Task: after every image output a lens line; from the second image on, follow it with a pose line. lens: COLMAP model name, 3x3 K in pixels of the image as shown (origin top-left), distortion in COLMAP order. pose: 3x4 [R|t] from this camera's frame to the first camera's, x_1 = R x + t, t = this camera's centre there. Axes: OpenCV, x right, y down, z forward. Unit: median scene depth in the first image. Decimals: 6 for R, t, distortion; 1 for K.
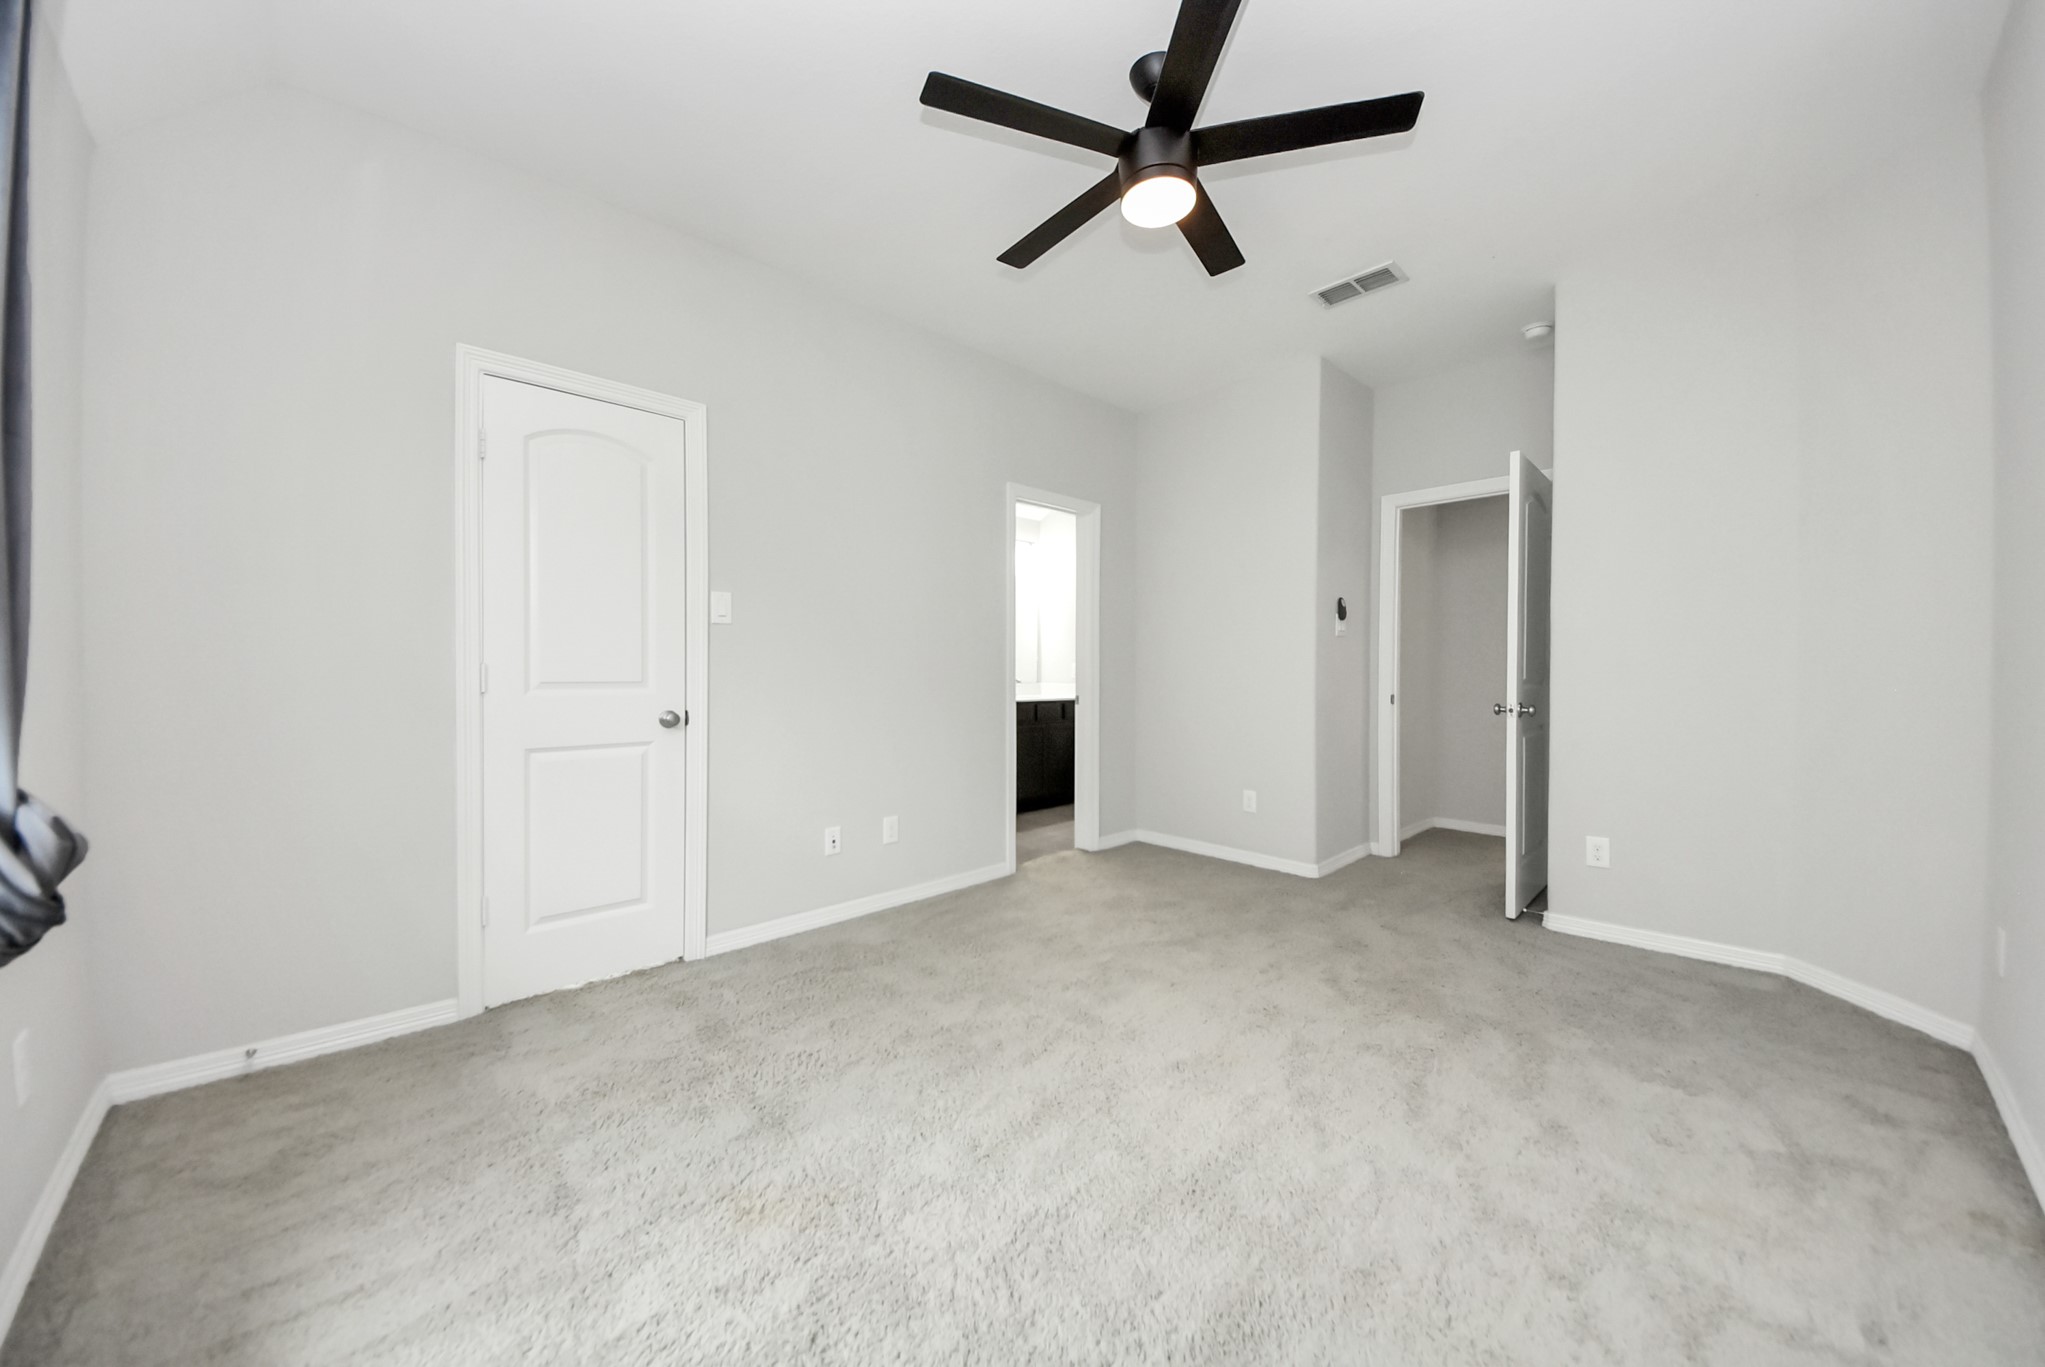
lens RADIAL K [[748.0, 0, 1016.6], [0, 748.0, 672.3], [0, 0, 1]] dist [-0.000513, -0.000122]
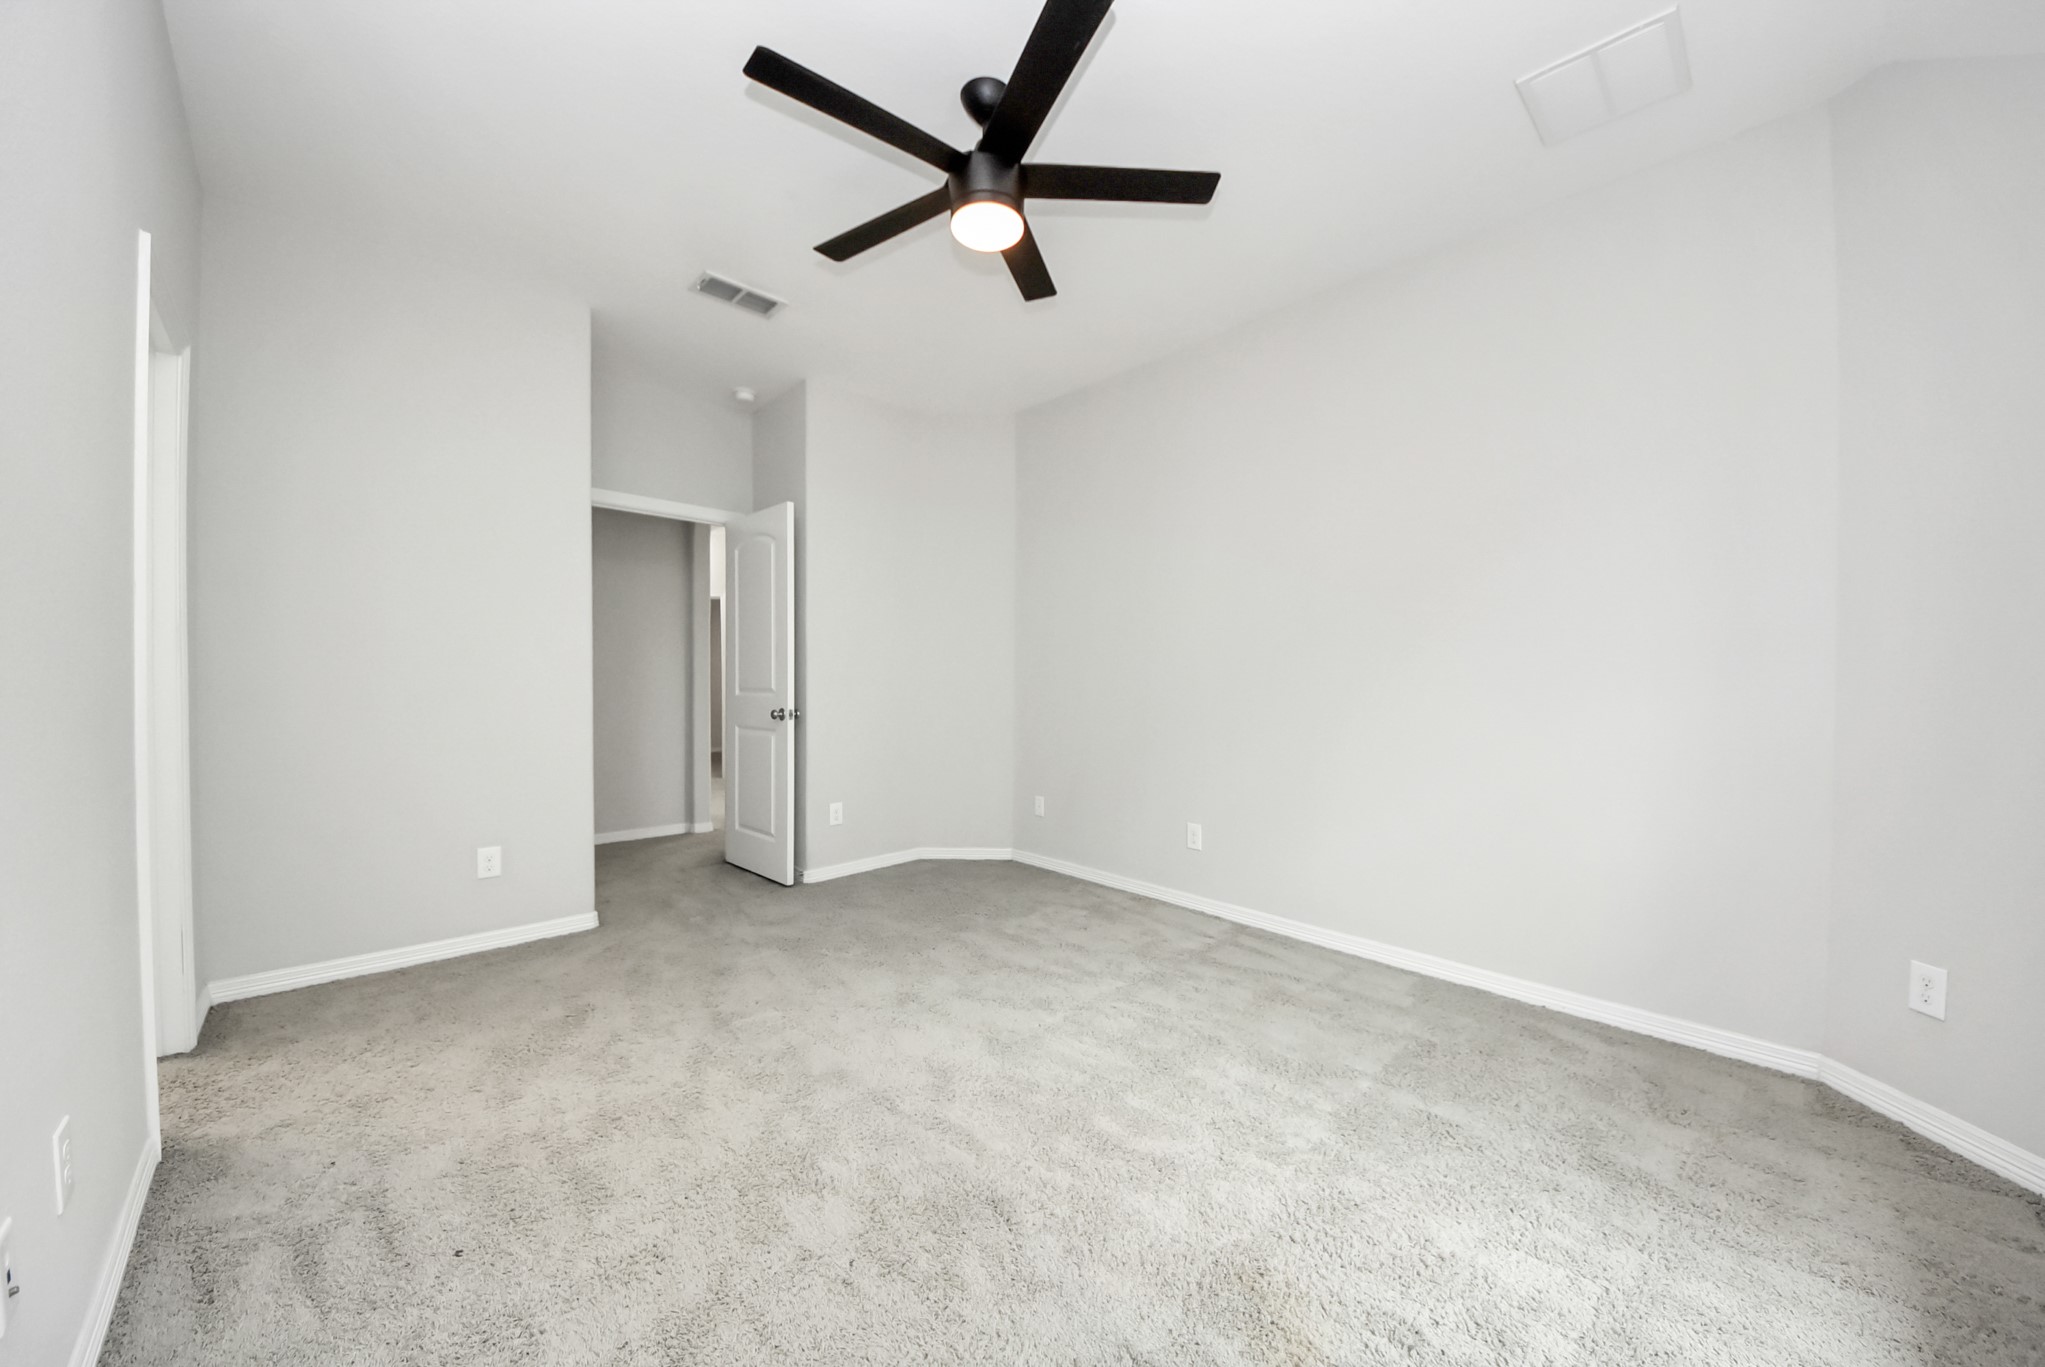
lens RADIAL K [[736.3, 0, 1027.3], [0, 736.3, 692.6], [0, 0, 1]] dist [0.001135, 0.000005]
pose [[-0.025731, -0.012920, 0.999585, -0.602812], [0.008559, 0.999877, 0.013144, 0.003881], [-0.999632, 0.008894, -0.025618, 0.716152]]
